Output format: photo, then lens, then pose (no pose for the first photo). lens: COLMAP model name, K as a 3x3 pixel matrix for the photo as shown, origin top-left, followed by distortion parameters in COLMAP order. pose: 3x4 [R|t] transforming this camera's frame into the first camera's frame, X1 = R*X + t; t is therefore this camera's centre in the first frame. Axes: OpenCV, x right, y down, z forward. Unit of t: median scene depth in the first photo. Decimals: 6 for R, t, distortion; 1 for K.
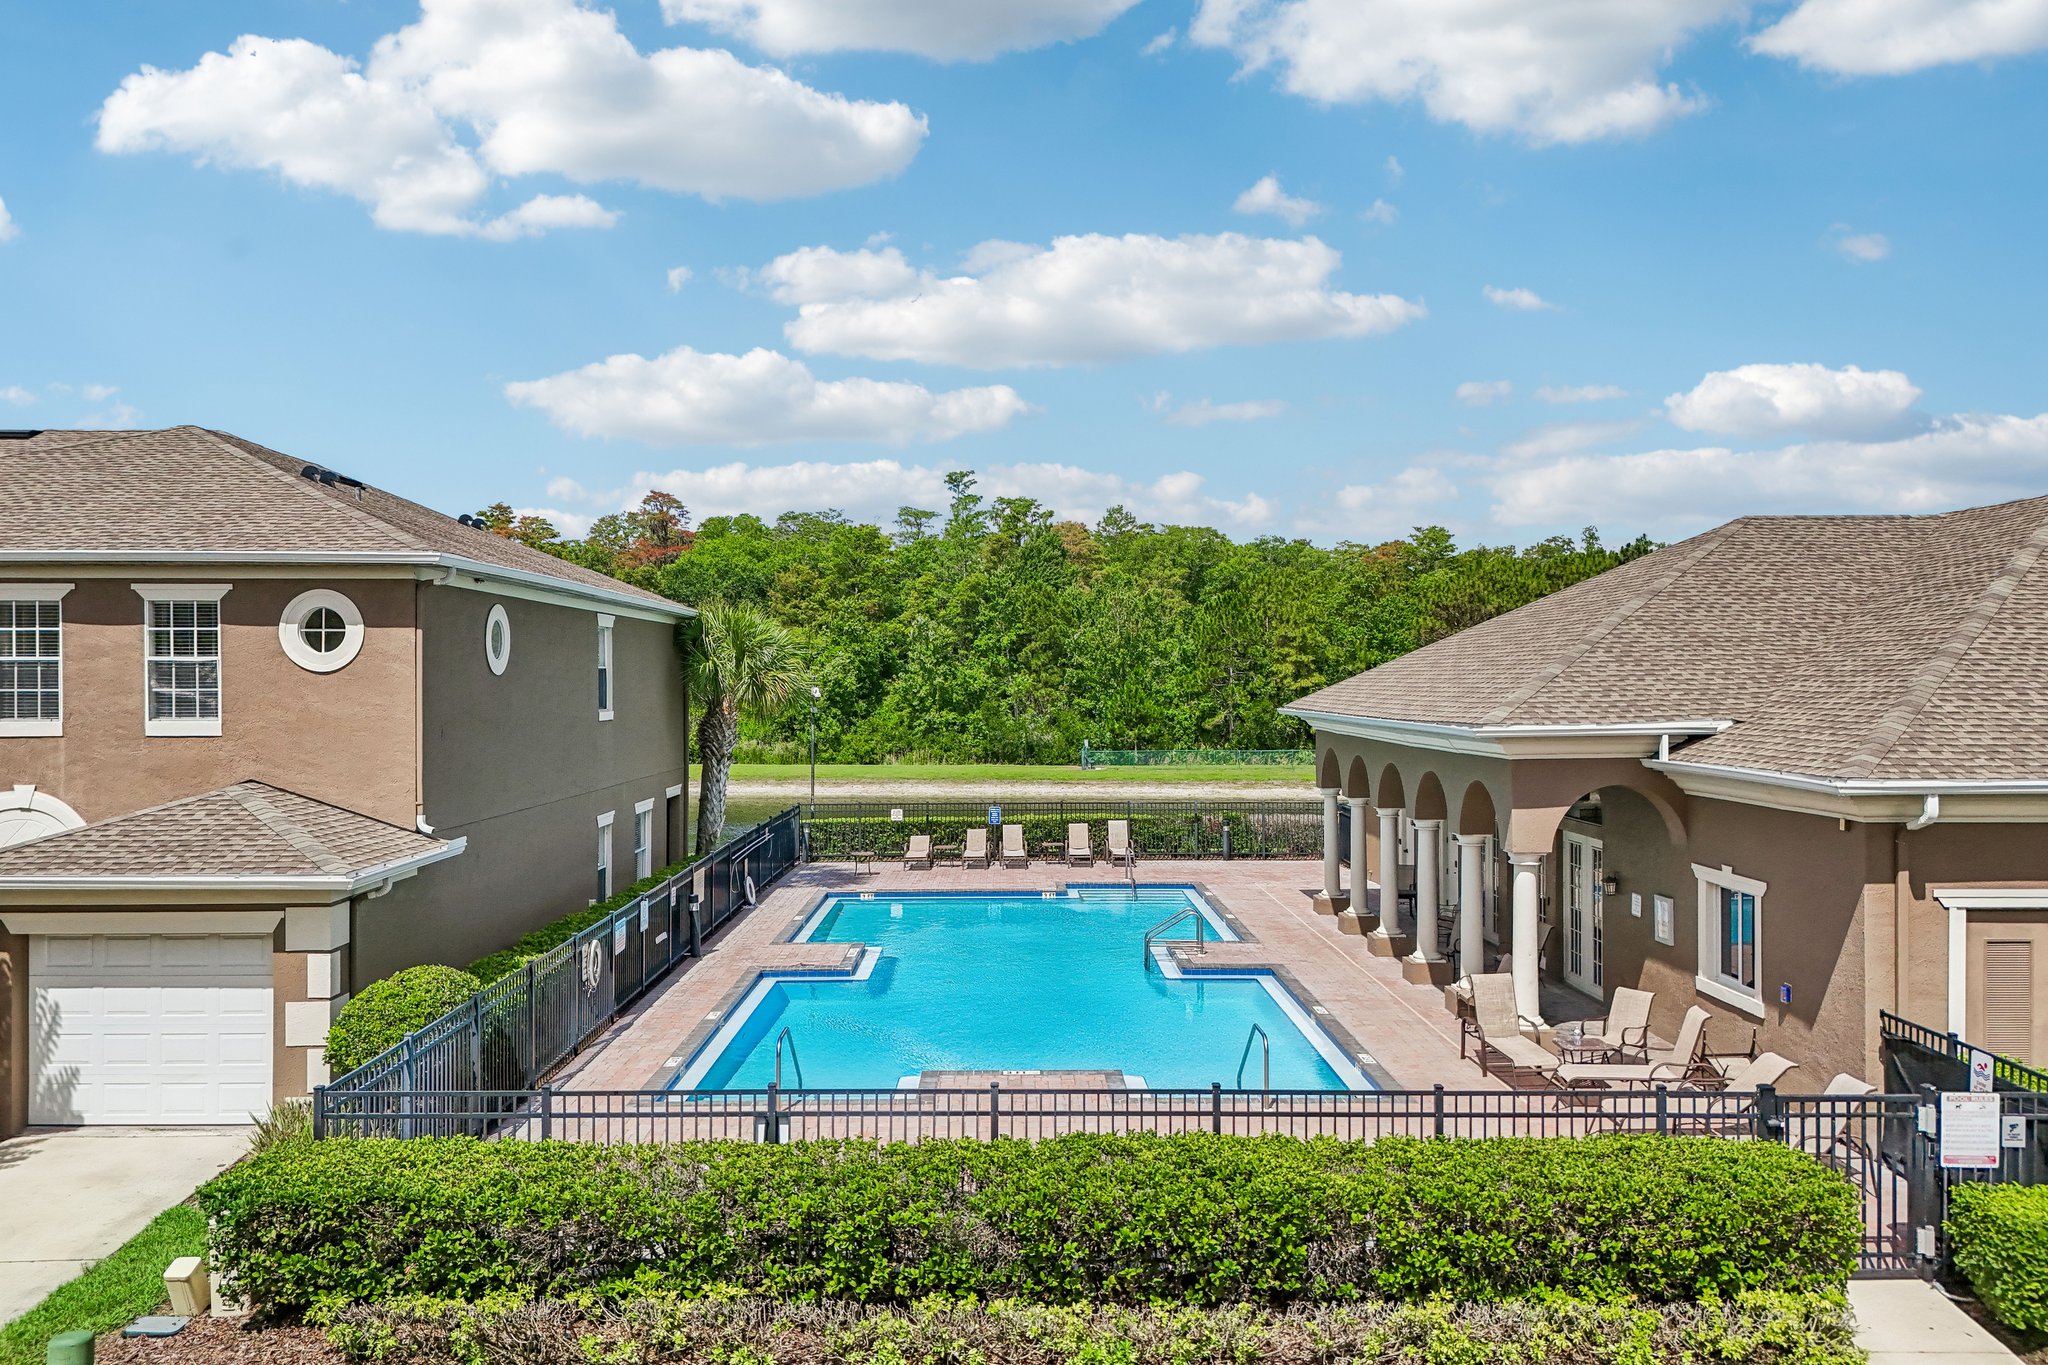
lens RADIAL K [[1513.1, 0, 1036.5], [0, 1513.1, 689.1], [0, 0, 1]] dist [0.059530, -0.046784]
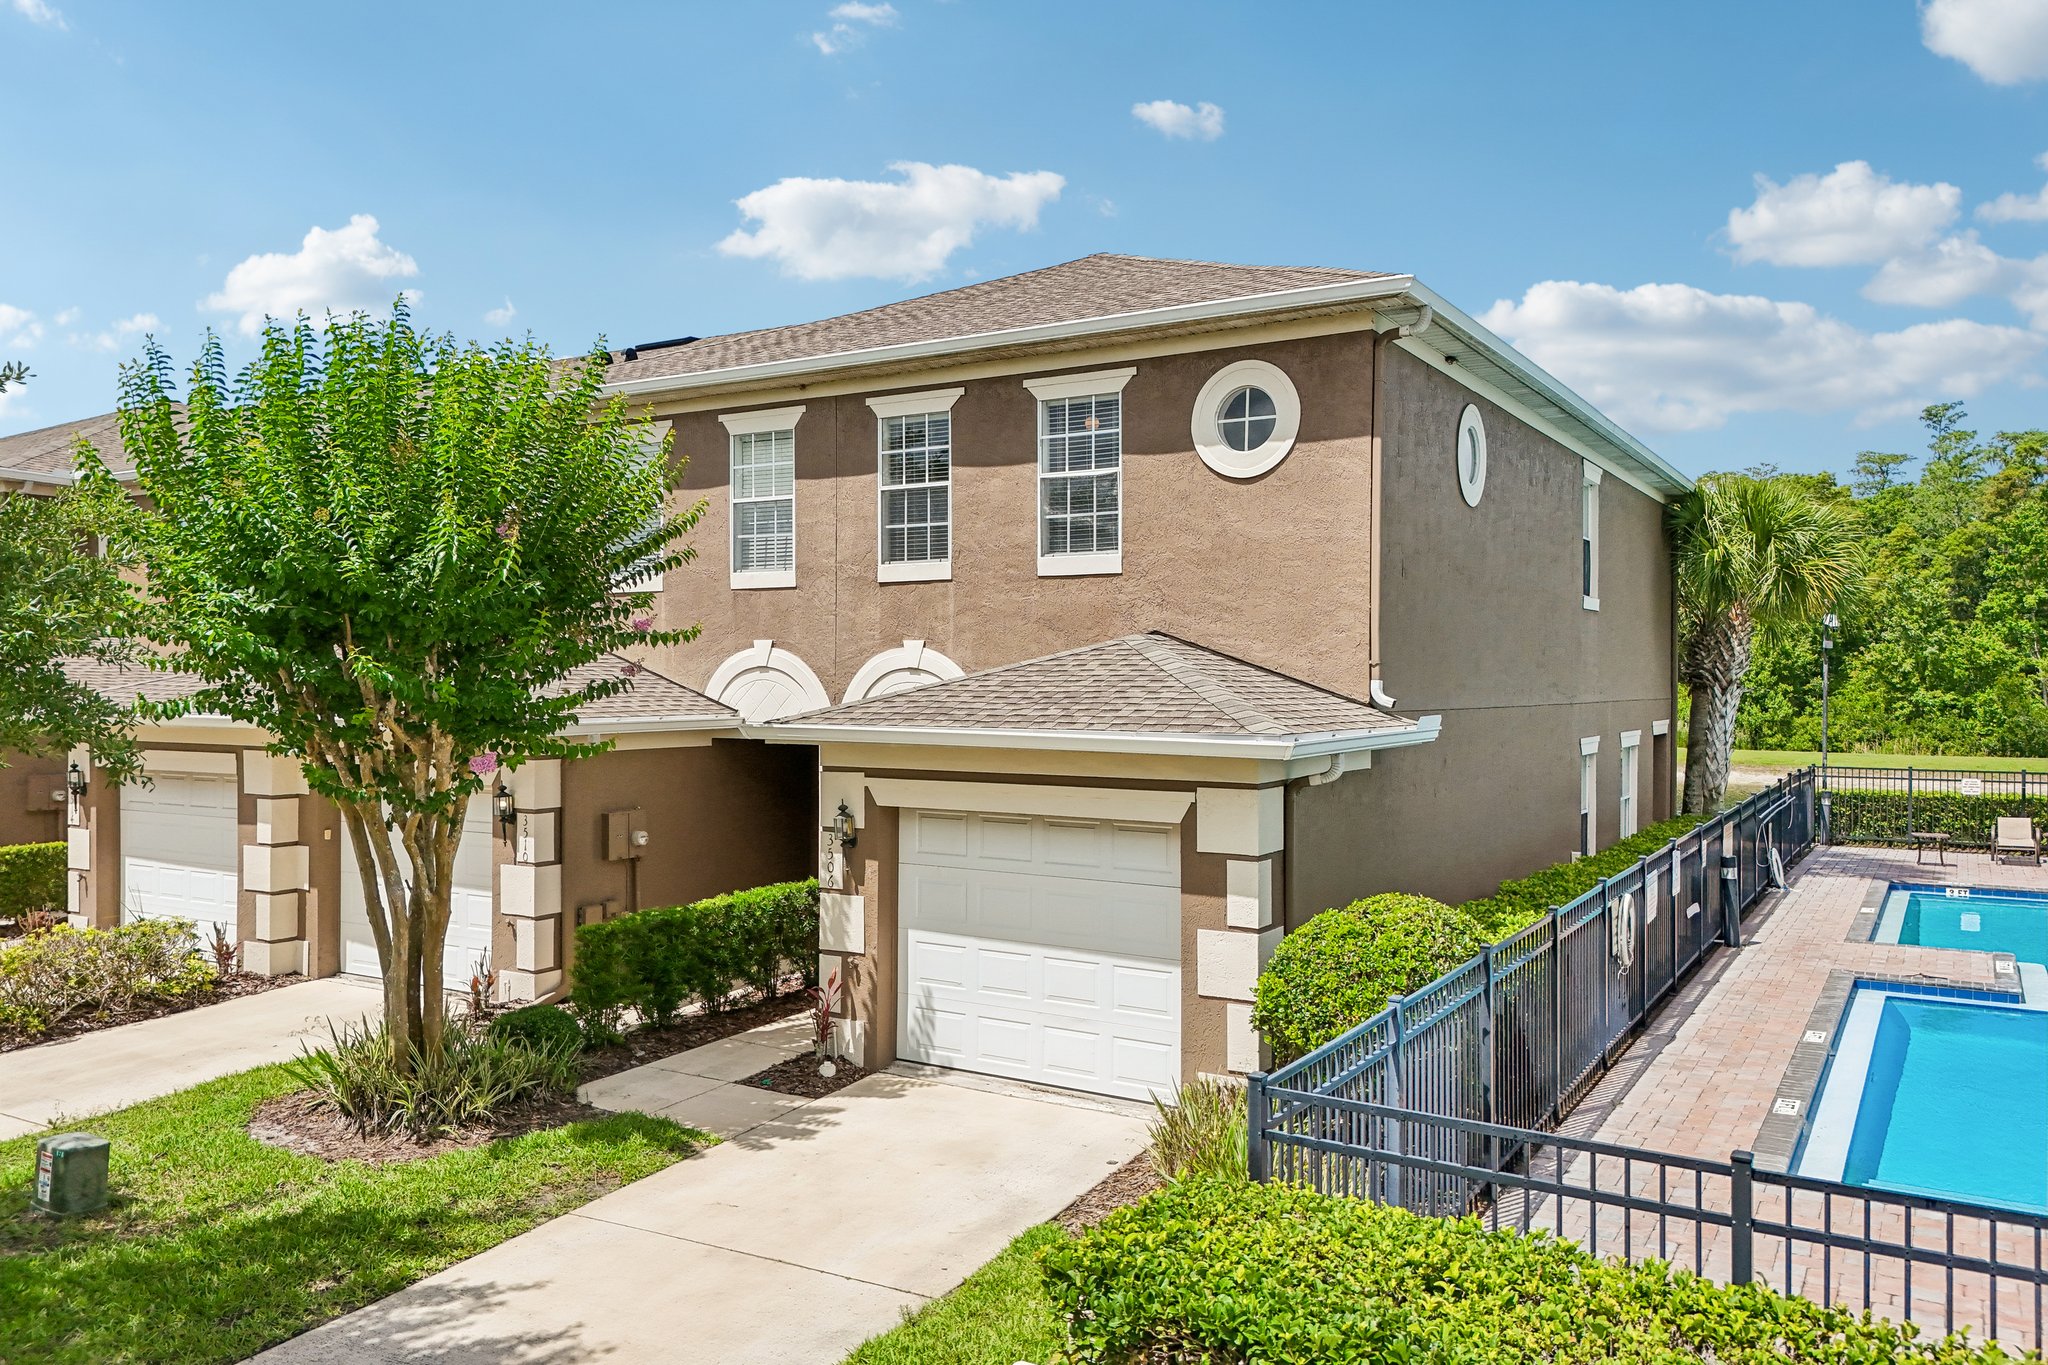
lens RADIAL K [[1513.1, 0, 1036.5], [0, 1513.1, 689.1], [0, 0, 1]] dist [0.059530, -0.046784]
pose [[0.846907, 0.007299, -0.531691, -0.126471], [-0.007783, 0.999969, 0.001330, 0.063056], [0.531684, 0.003011, 0.846938, 0.256527]]
